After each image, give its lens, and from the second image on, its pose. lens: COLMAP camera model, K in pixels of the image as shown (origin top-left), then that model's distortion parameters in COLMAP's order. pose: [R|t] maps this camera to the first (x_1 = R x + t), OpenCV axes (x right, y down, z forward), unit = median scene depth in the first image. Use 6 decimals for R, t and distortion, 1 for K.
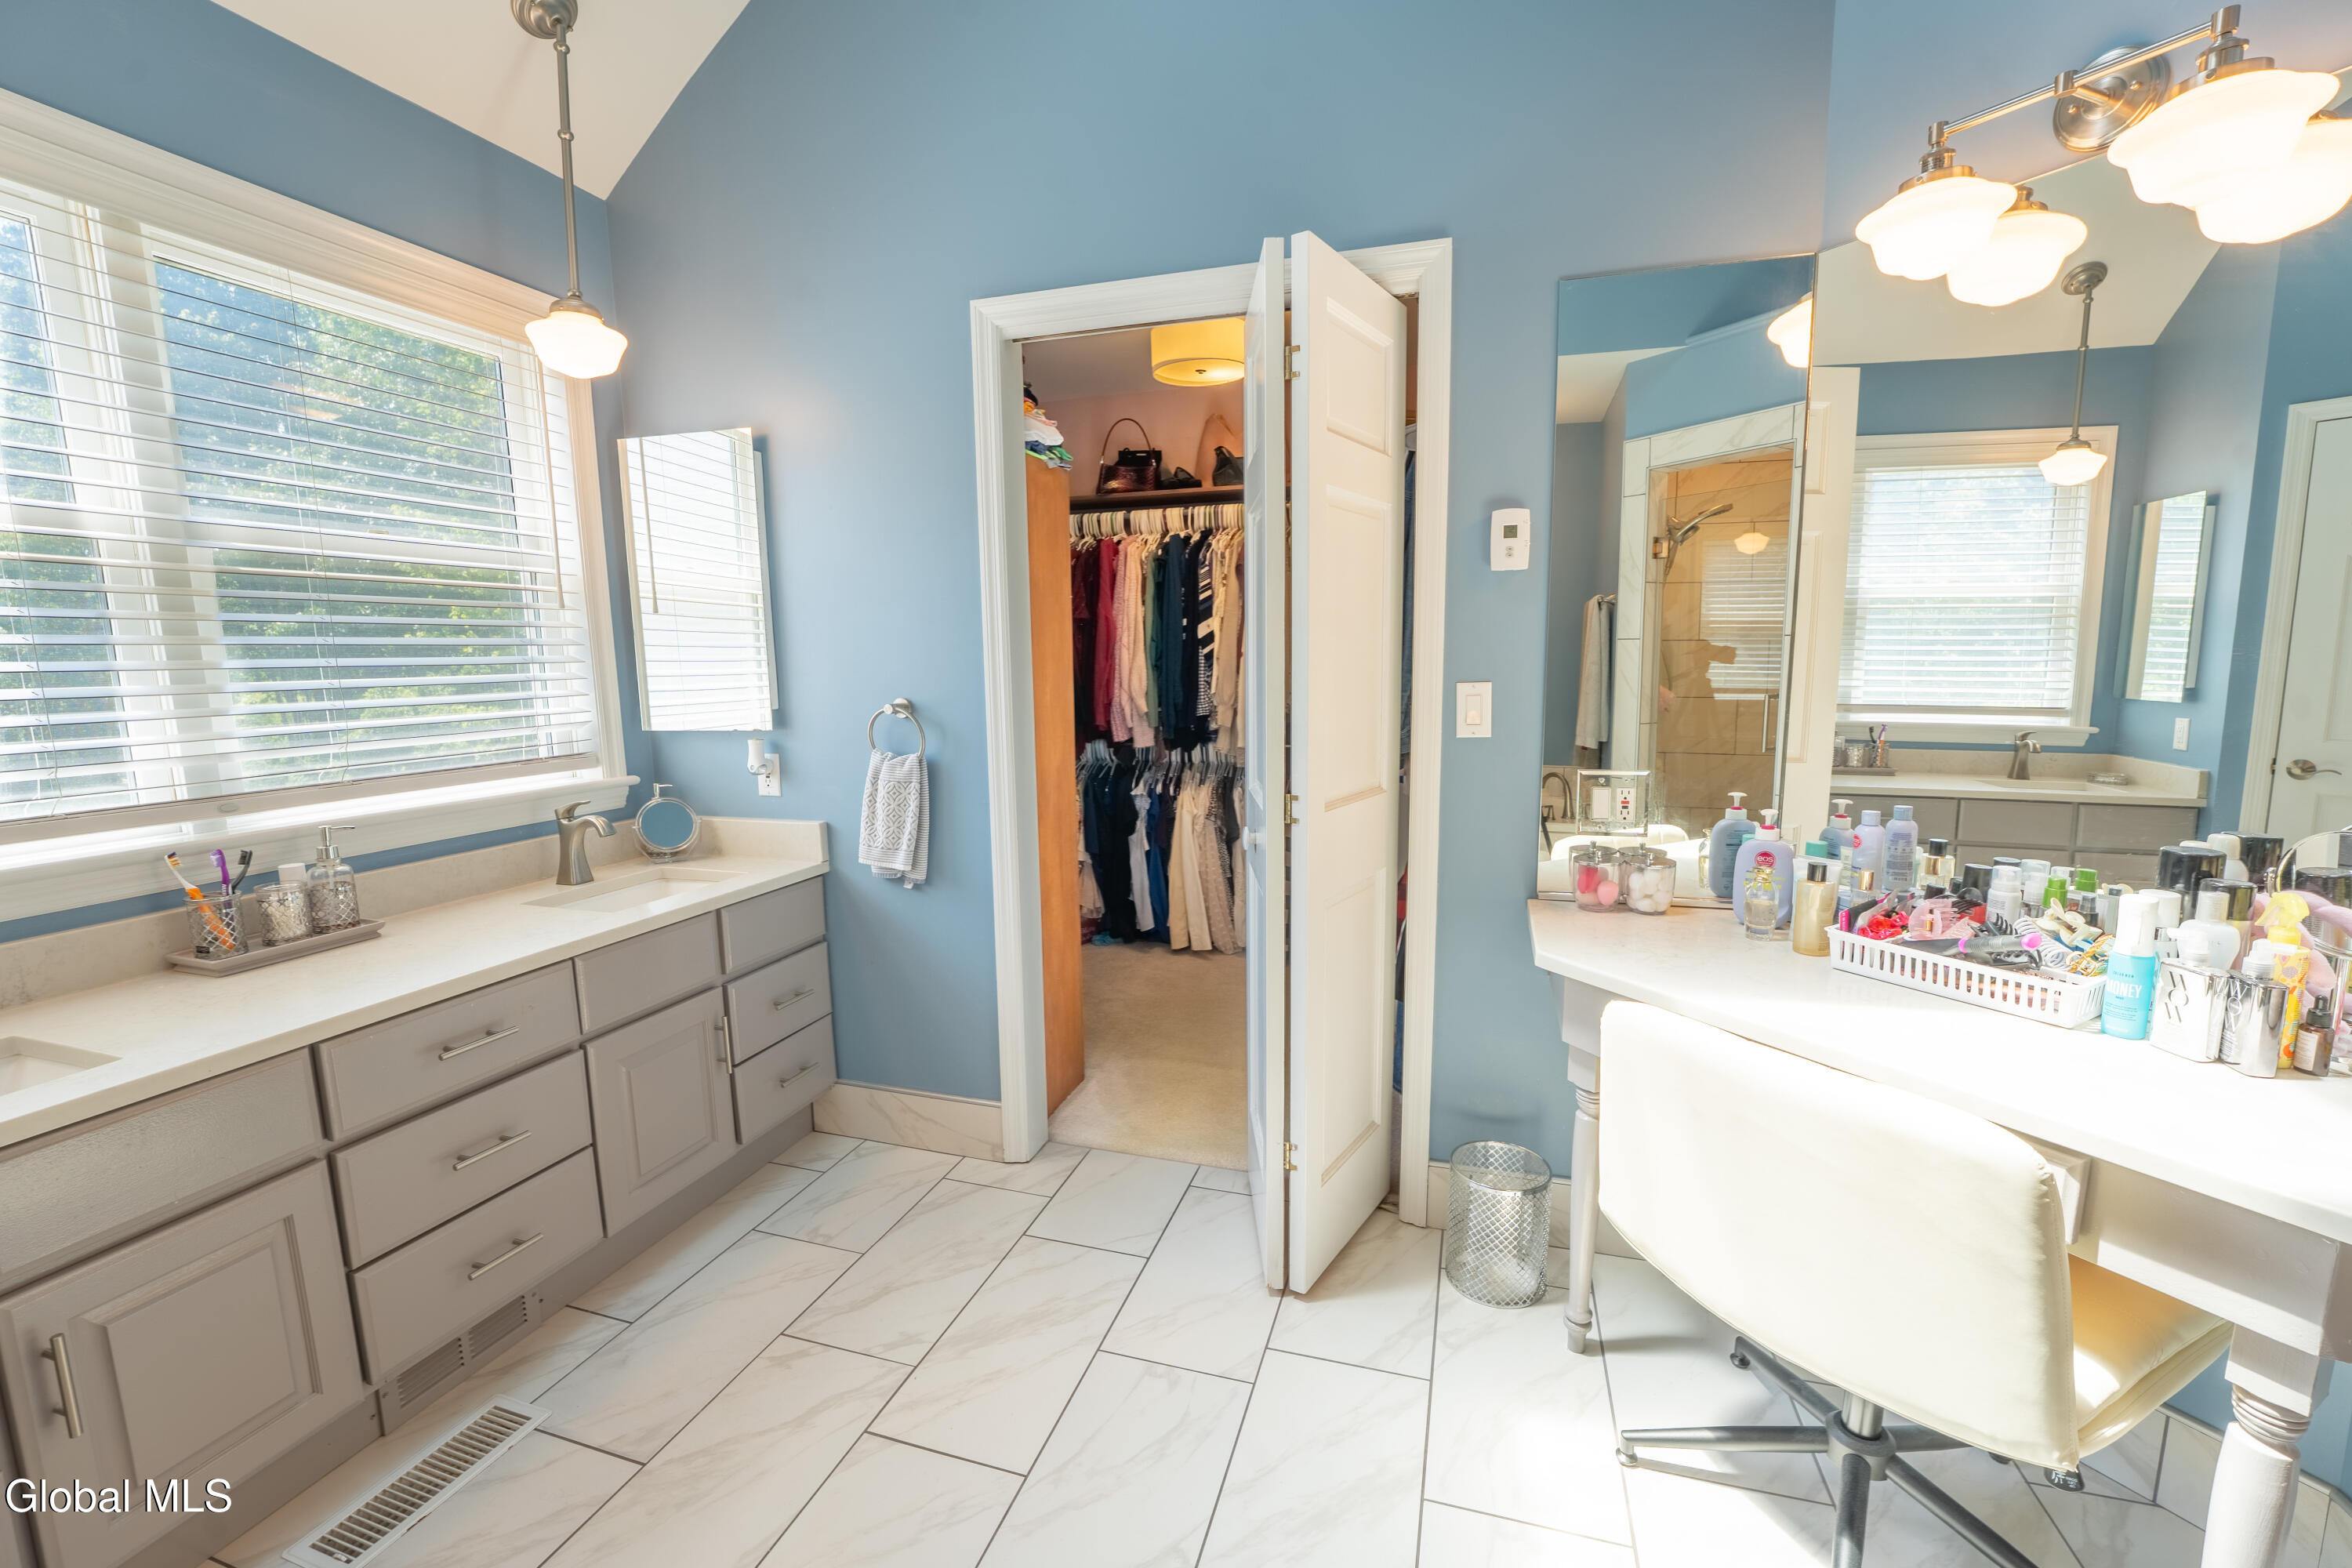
lens RADIAL K [[960.4, 0, 1183.3], [0, 960.4, 801.1], [0, 0, 1]] dist [-0.018937, 0.000082]
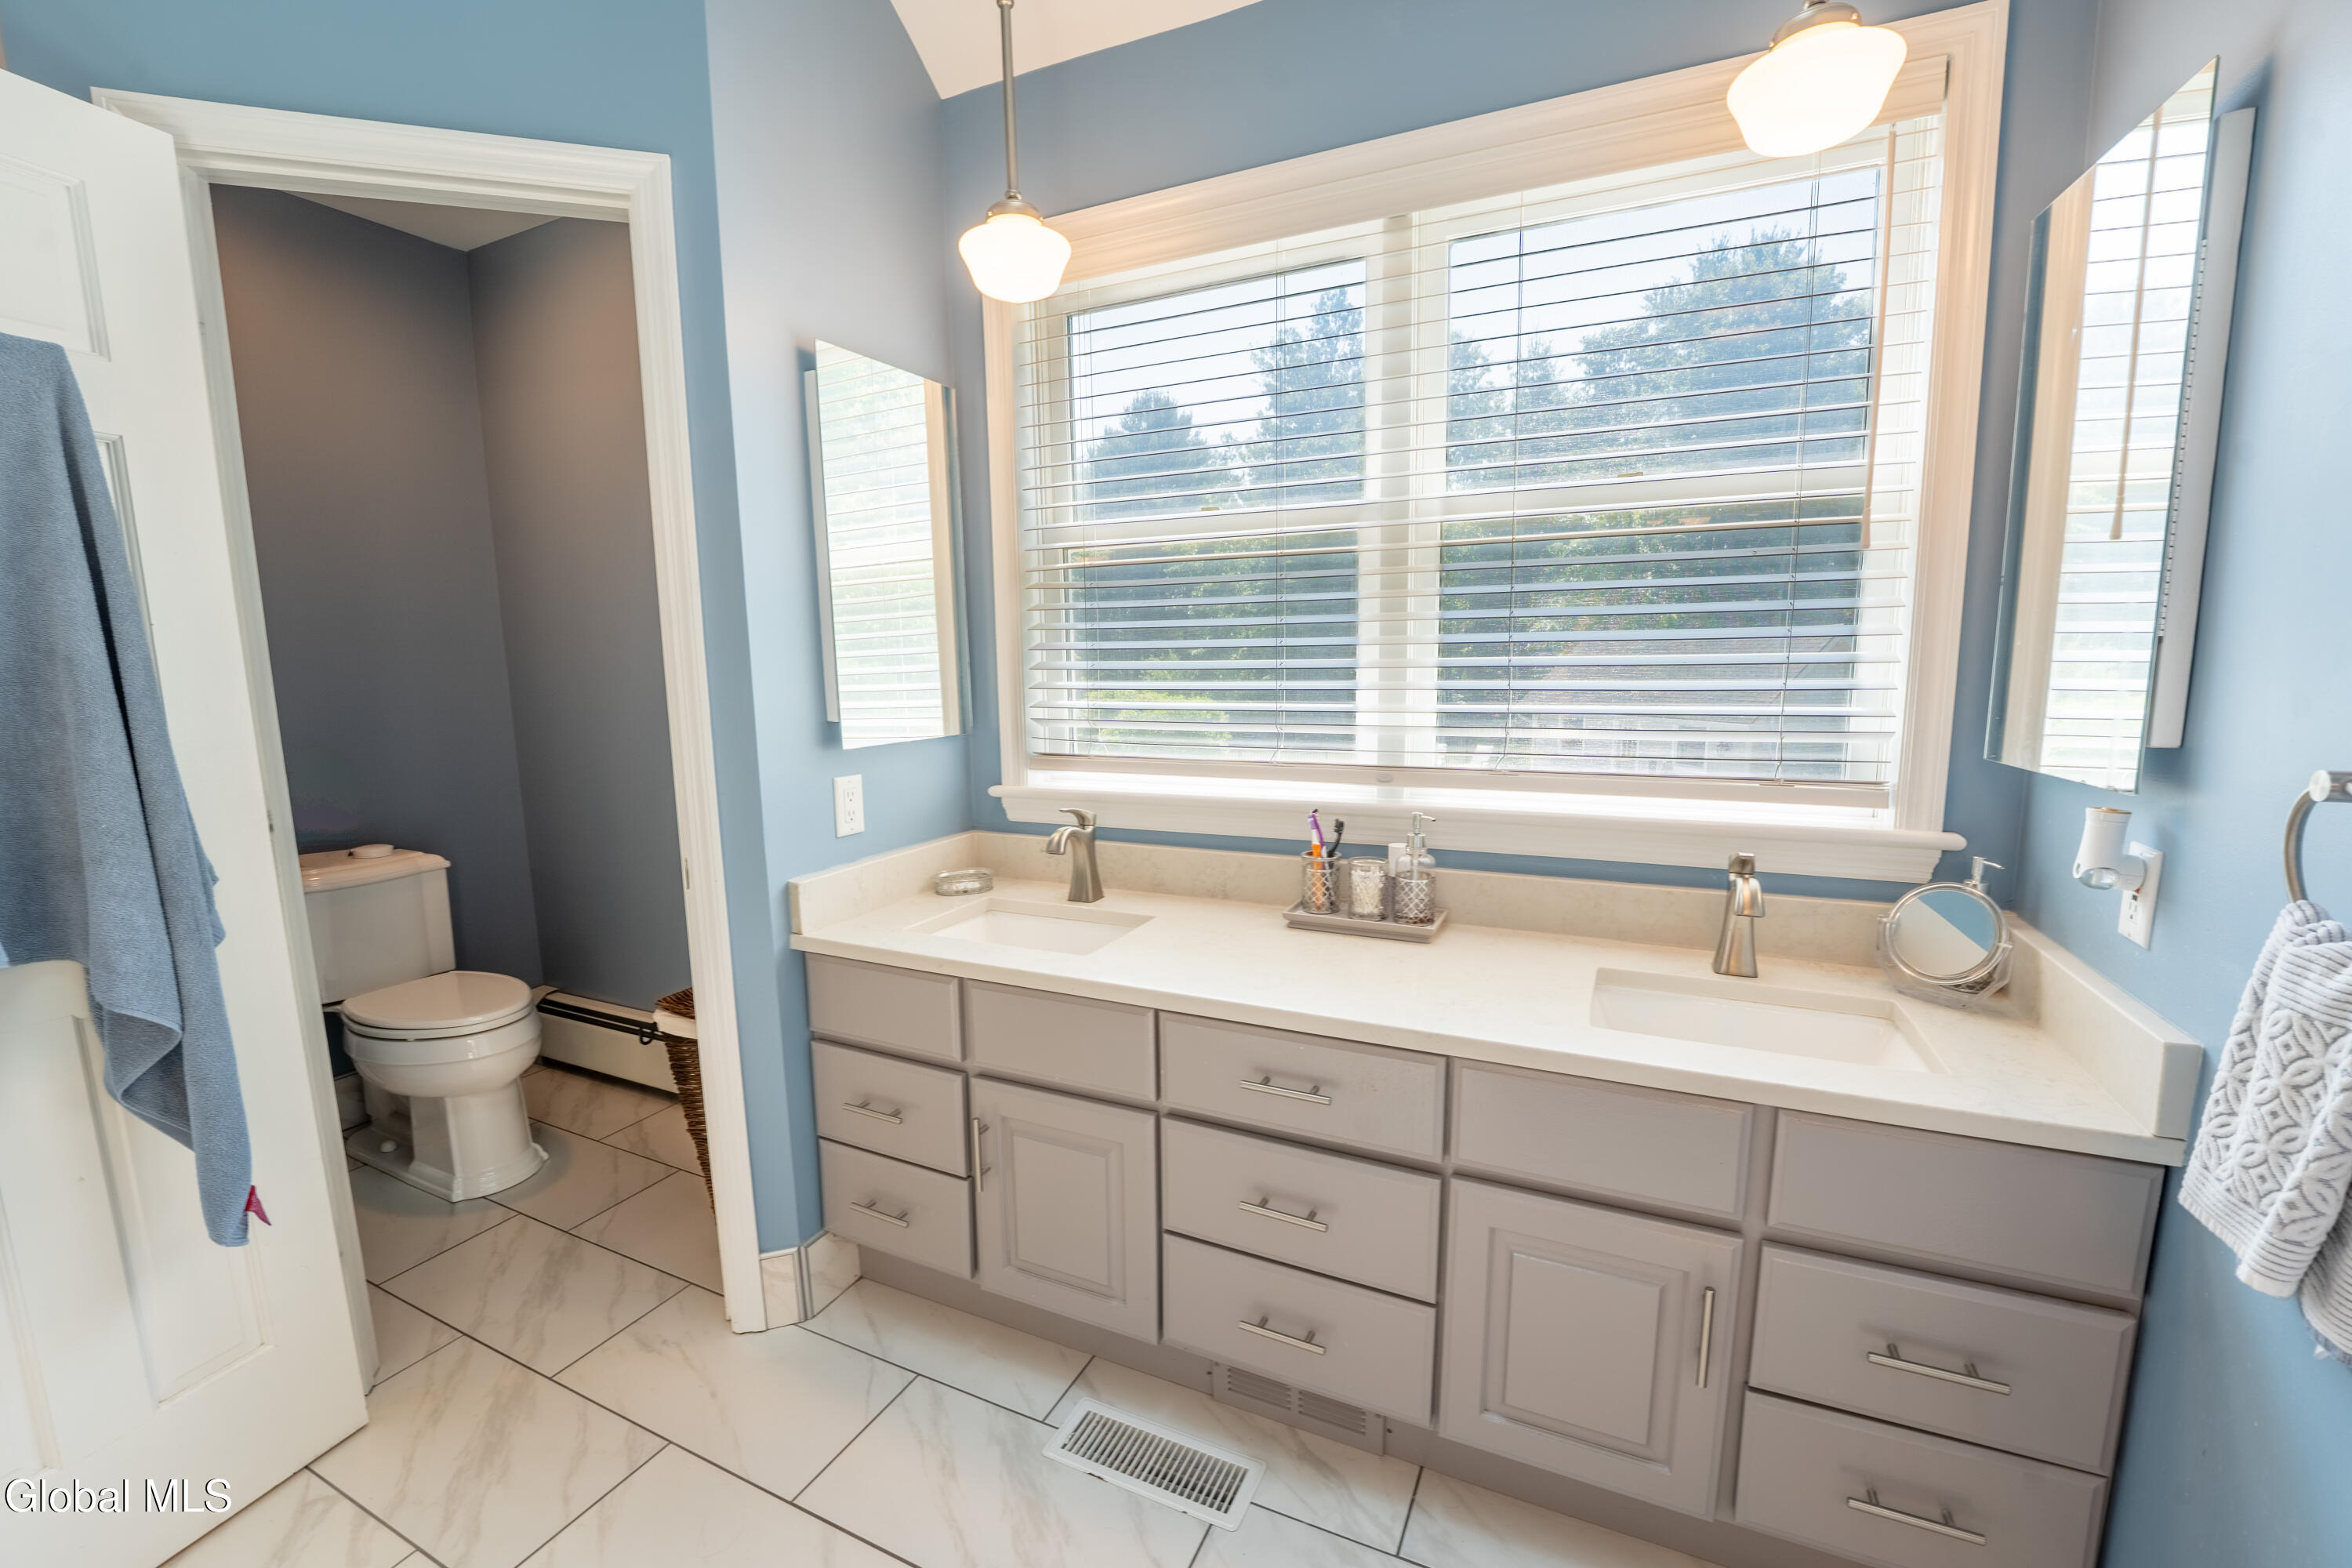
lens RADIAL K [[960.4, 0, 1183.3], [0, 960.4, 801.1], [0, 0, 1]] dist [-0.018937, 0.000082]
pose [[-0.140980, 0.164300, -0.976284, 0.057480], [-0.130934, 0.974376, 0.182887, -0.131051], [0.981316, 0.153613, -0.115855, 0.894628]]
